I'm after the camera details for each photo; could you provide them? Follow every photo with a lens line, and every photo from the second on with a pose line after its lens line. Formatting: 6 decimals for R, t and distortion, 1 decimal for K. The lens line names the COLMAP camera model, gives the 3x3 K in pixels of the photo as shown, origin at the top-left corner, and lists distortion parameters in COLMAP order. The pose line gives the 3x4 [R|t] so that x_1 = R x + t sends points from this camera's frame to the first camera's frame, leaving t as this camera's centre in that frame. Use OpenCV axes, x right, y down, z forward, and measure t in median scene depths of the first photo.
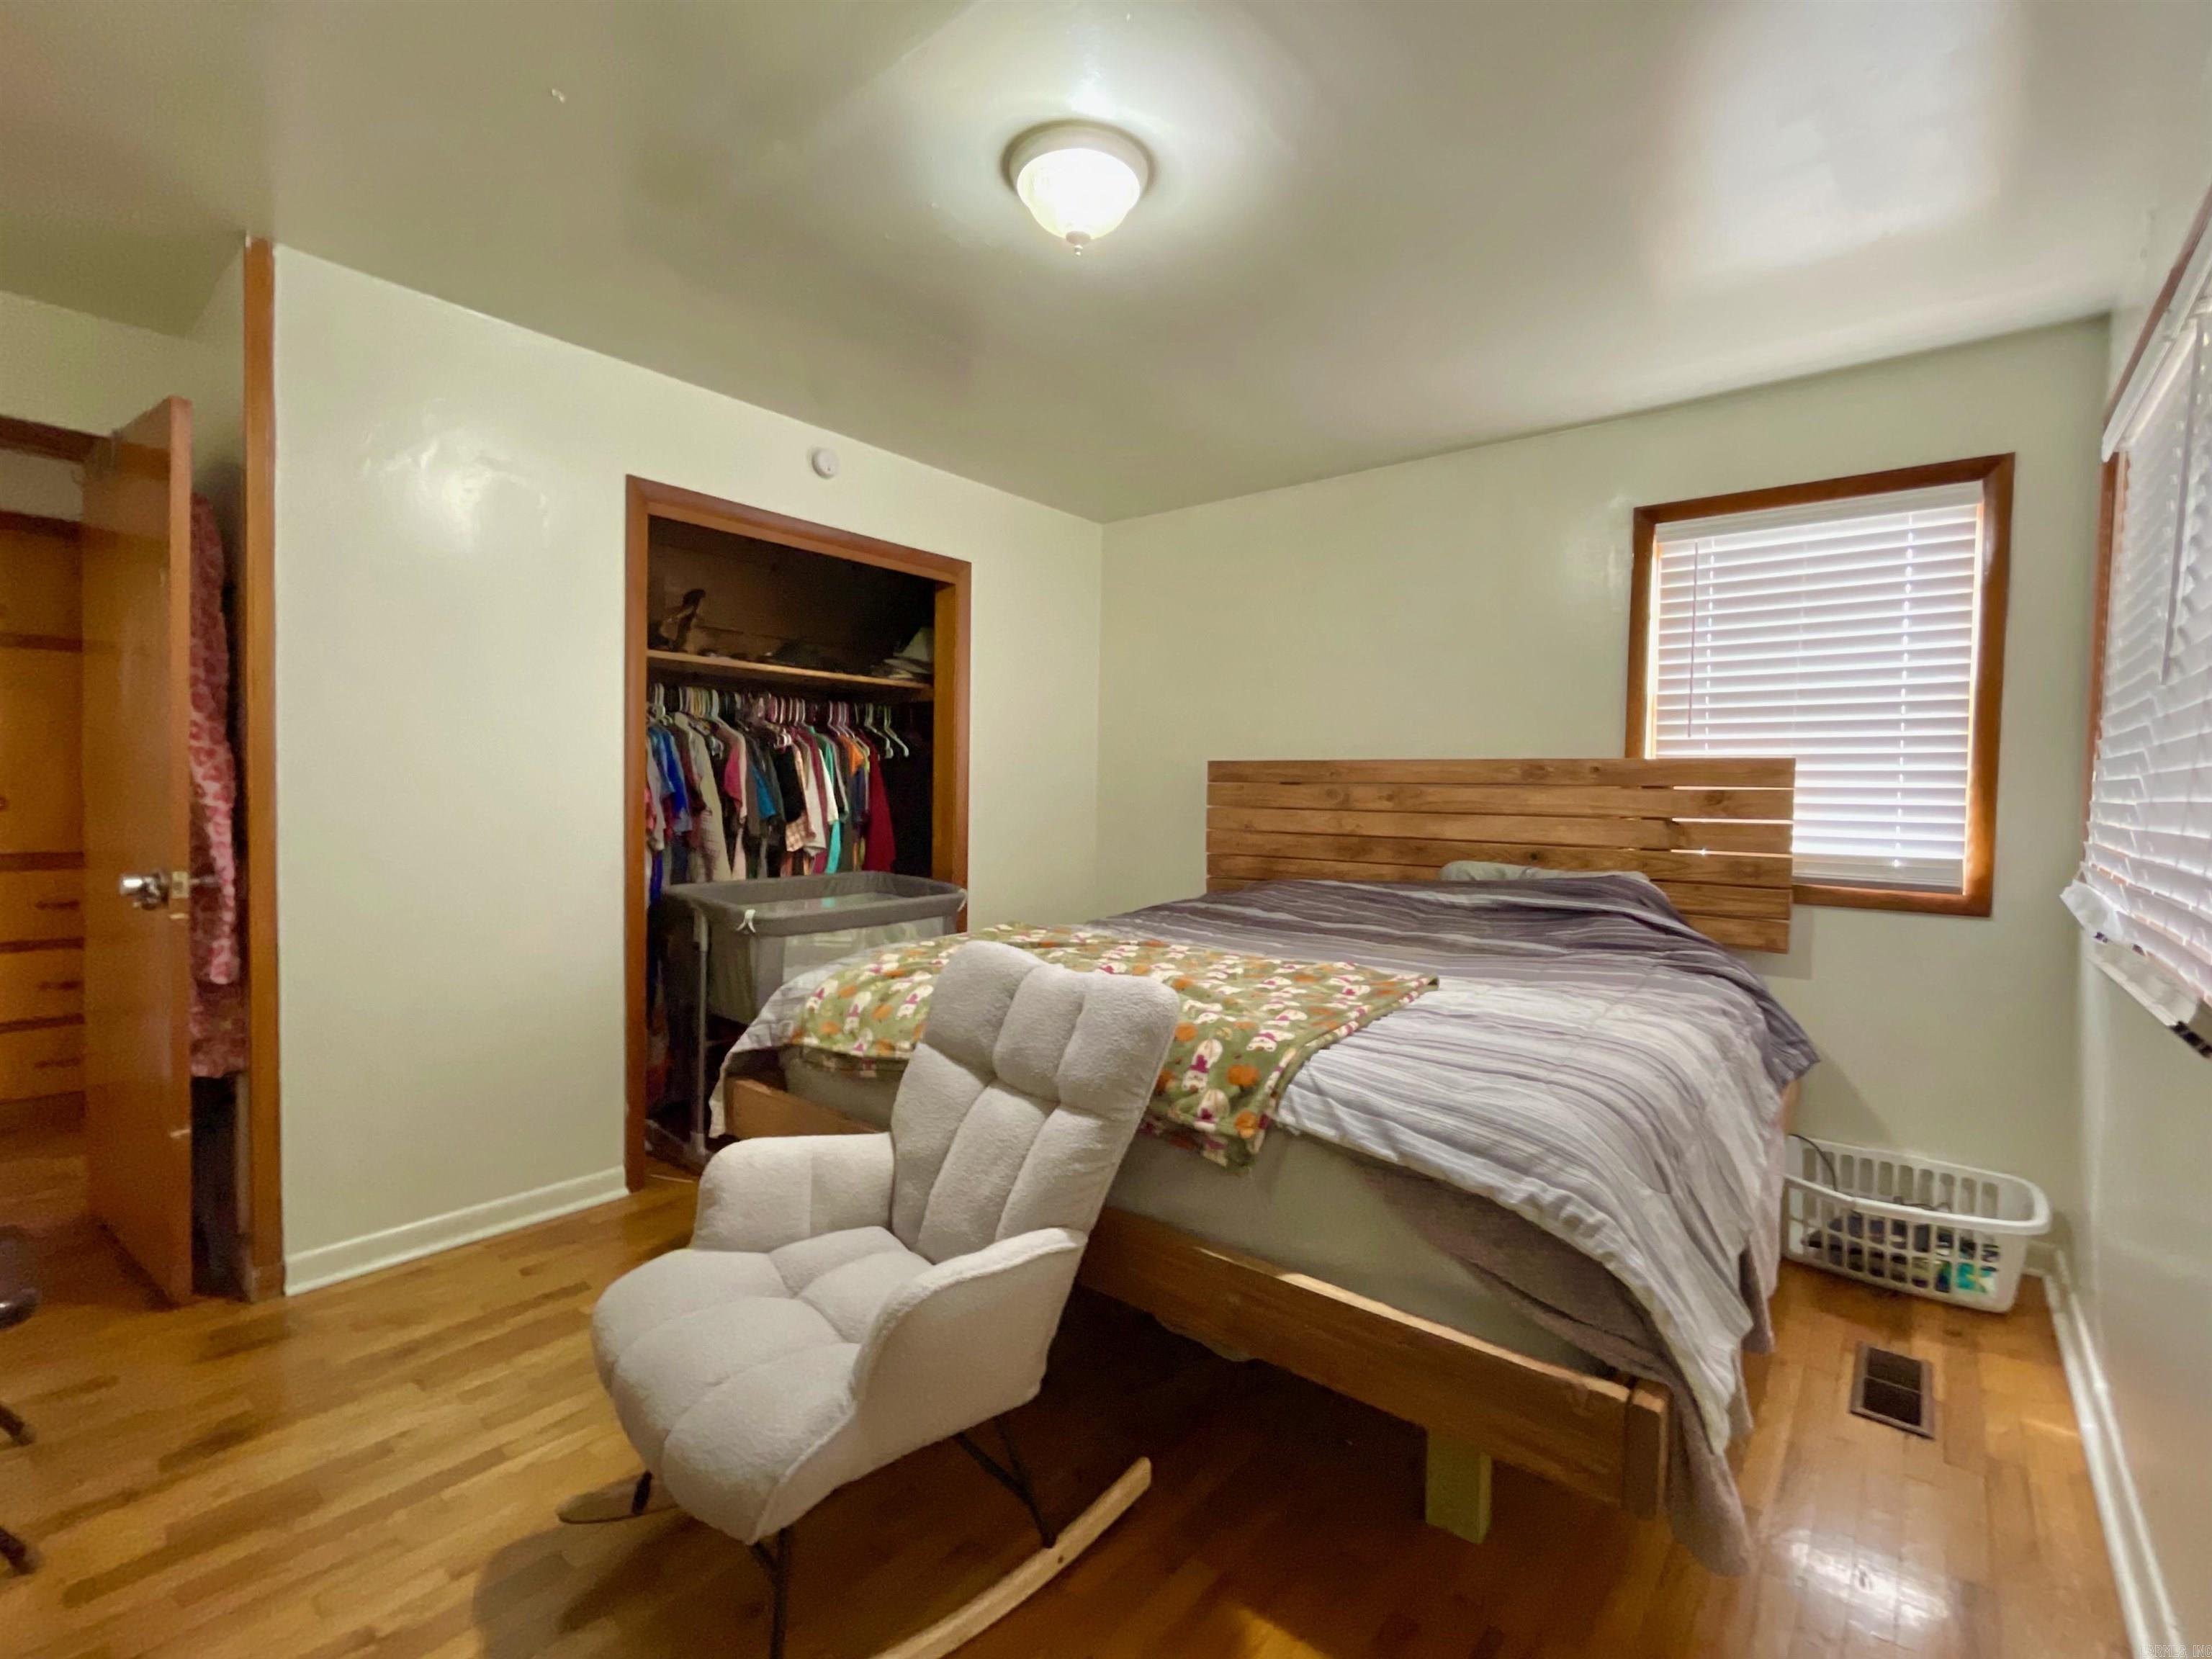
lens RADIAL K [[992.2, 0, 1105.2], [0, 992.2, 827.5], [0, 0, 1]] dist [-0.007734, -0.000703]
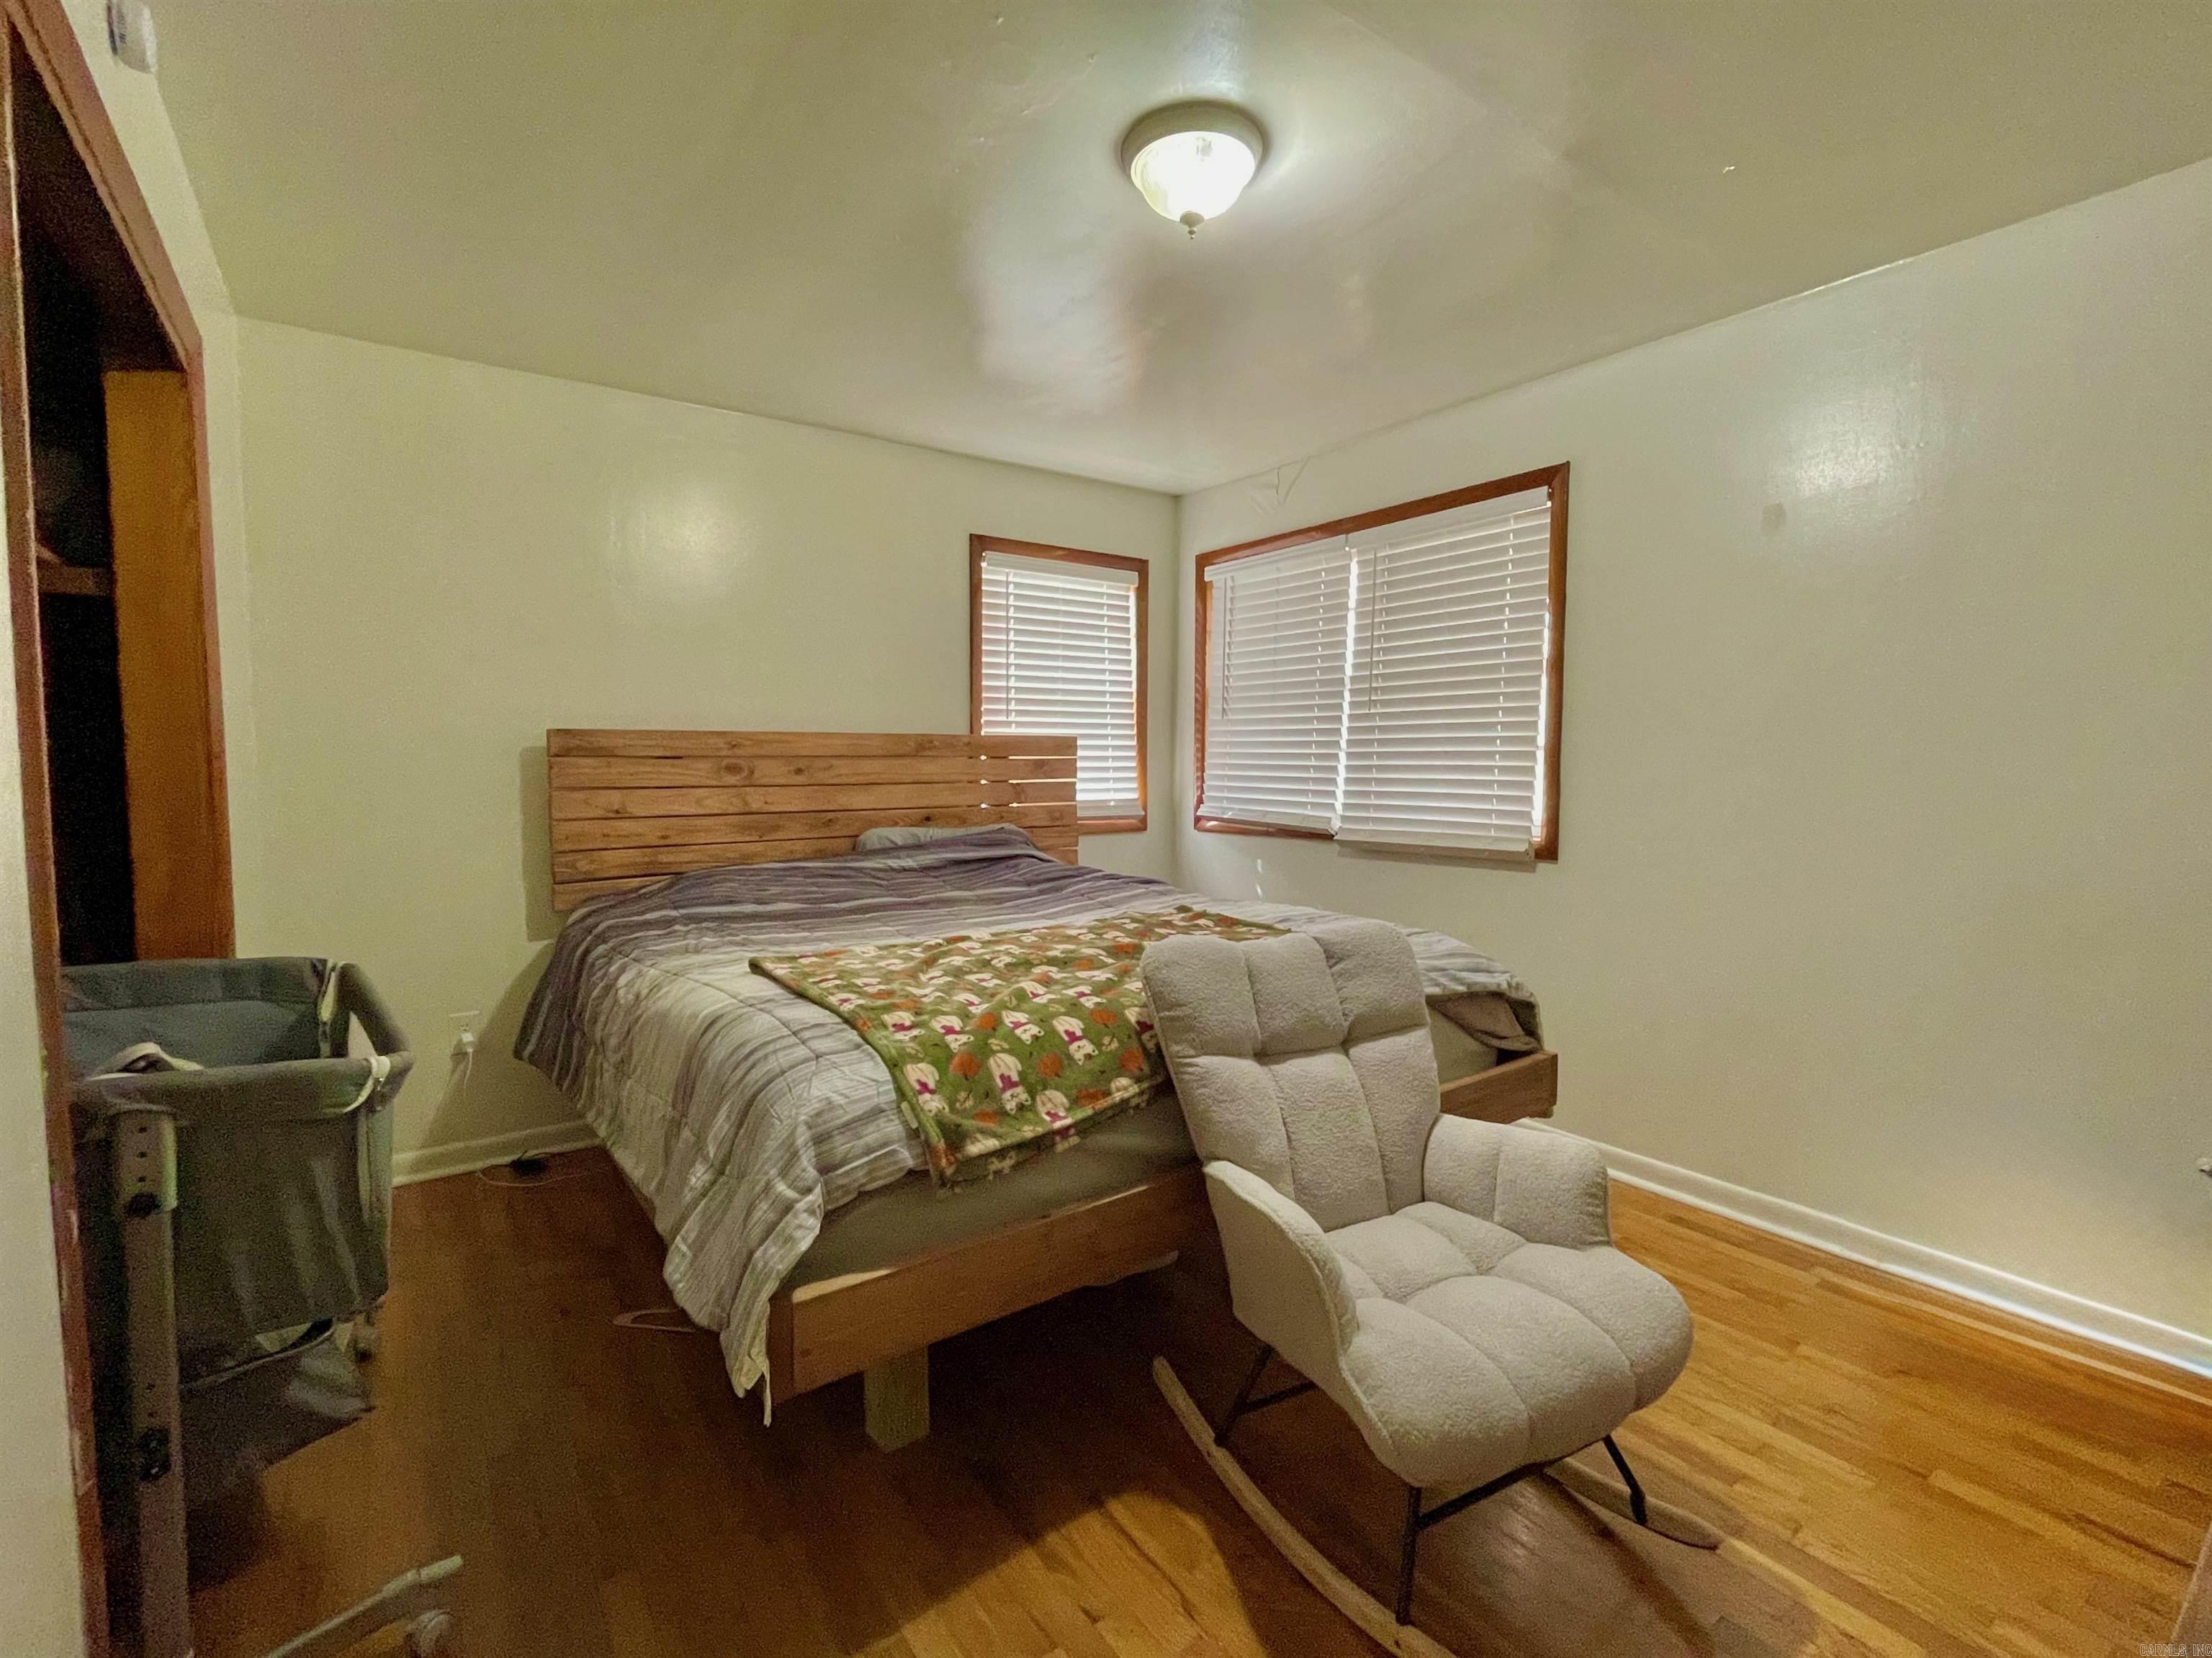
lens RADIAL K [[992.1, 0, 1100.2], [0, 992.1, 822.9], [0, 0, 1]] dist [-0.007734, -0.000703]
pose [[0.269464, -0.078562, 0.959801, -0.659538], [0.045504, 0.996592, 0.068799, -0.038248], [-0.961935, 0.025136, 0.272120, 0.519935]]
